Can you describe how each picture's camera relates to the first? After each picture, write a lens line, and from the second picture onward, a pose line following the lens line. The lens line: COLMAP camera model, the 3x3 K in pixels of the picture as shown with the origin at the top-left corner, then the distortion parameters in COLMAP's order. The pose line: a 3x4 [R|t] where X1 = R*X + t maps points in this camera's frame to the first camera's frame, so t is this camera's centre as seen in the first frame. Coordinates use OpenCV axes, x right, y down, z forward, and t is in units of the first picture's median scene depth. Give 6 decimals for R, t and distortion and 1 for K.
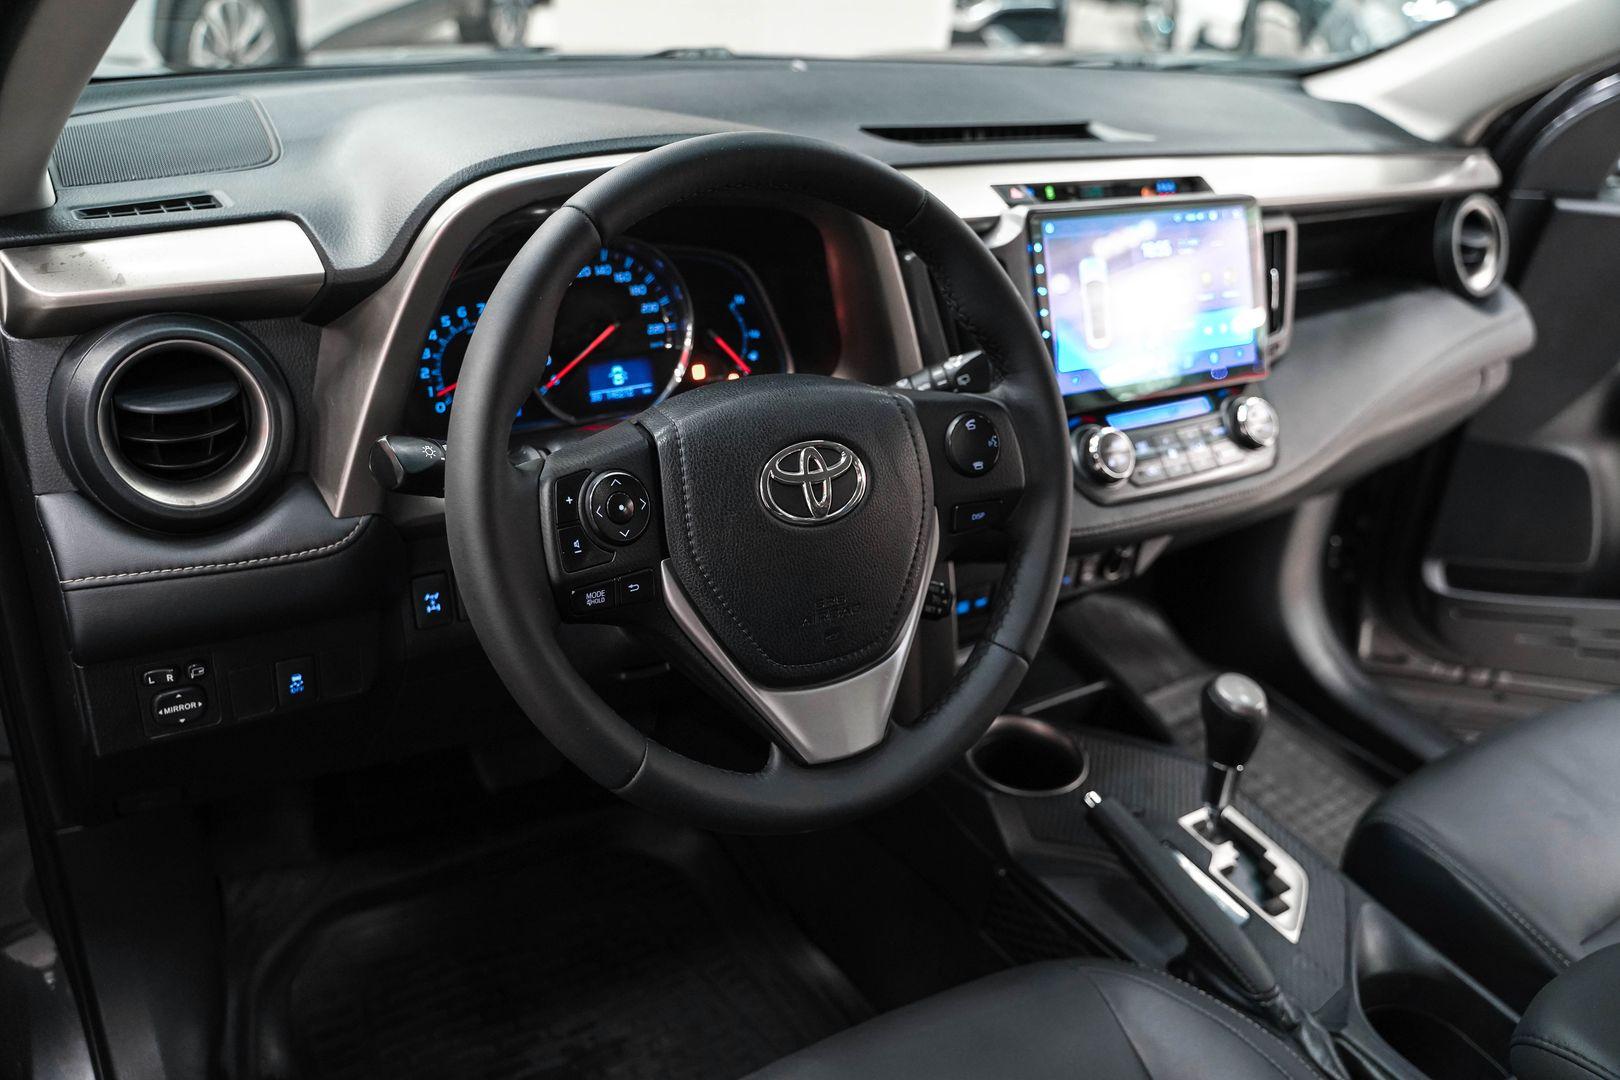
lens RADIAL K [[1311.7, 0, 803.4], [0, 1311.7, 531.7], [0, 0, 1]] dist [-0.117337, 0.097061]
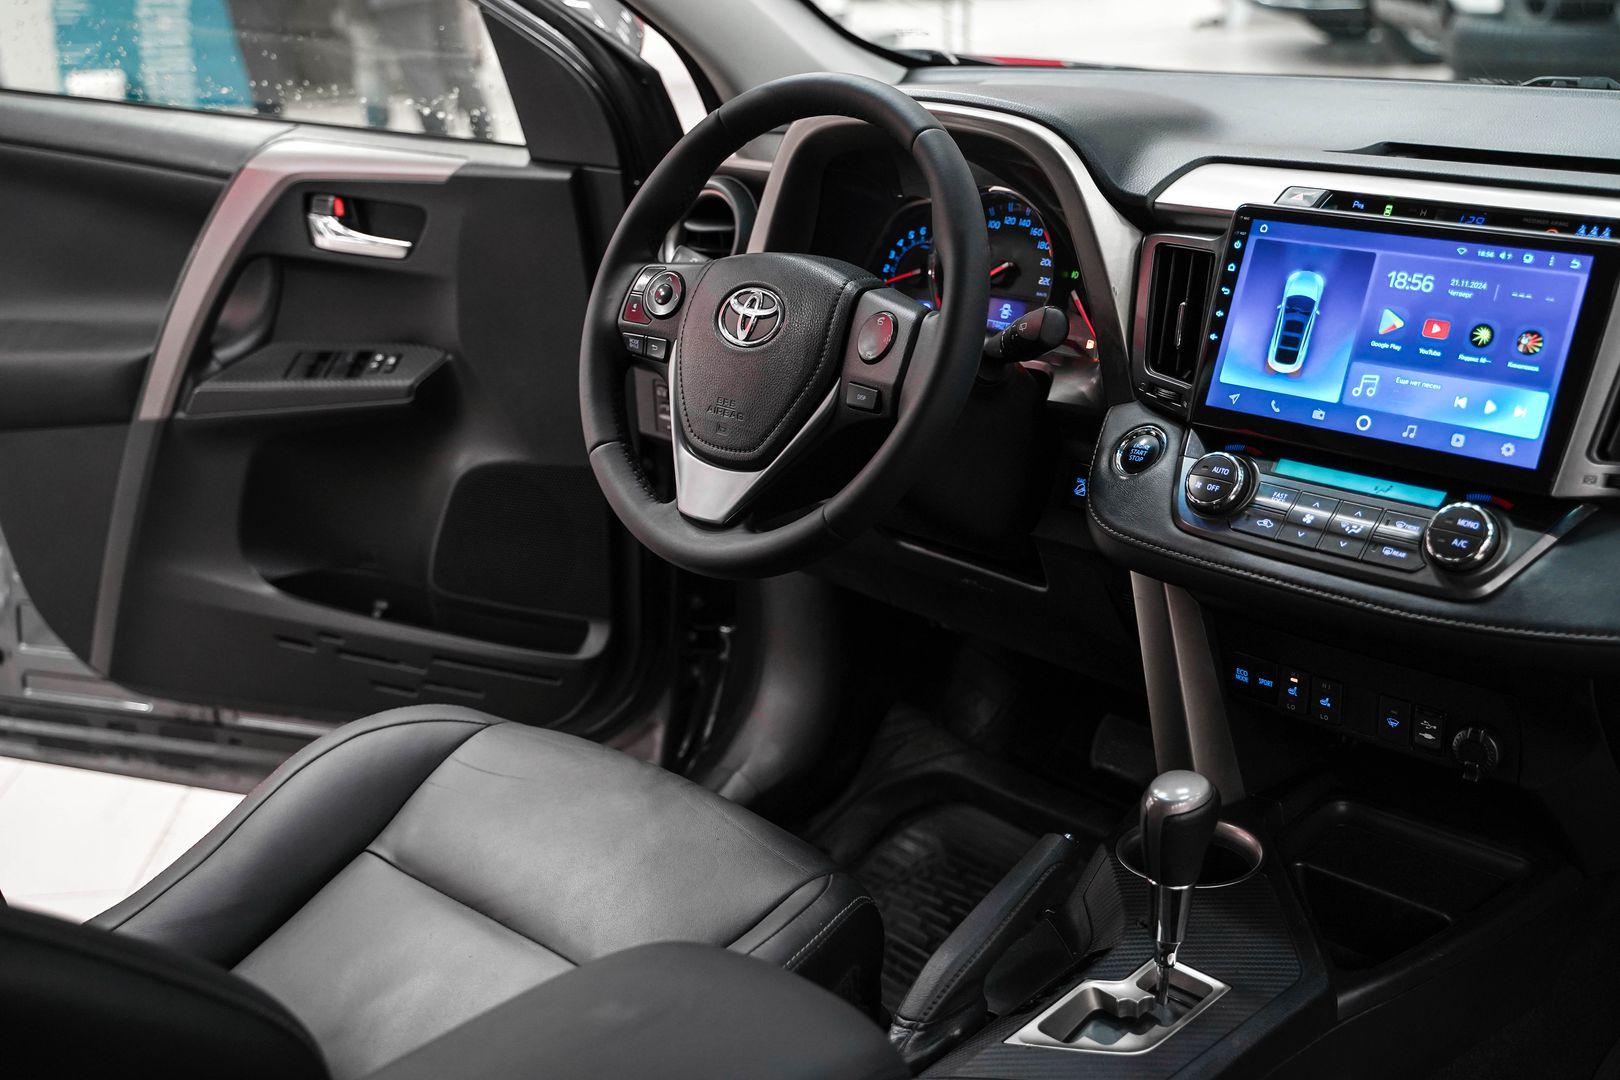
lens RADIAL K [[1861.7, 0, 810.0], [0, 1861.7, 540.0], [0, 0, 1]] dist [0.004528, 0.038725]
pose [[0.220550, 0.234718, -0.946713, 1.290415], [-0.409197, 0.903333, 0.128635, -0.069067], [0.885390, 0.359021, 0.295276, 0.381895]]
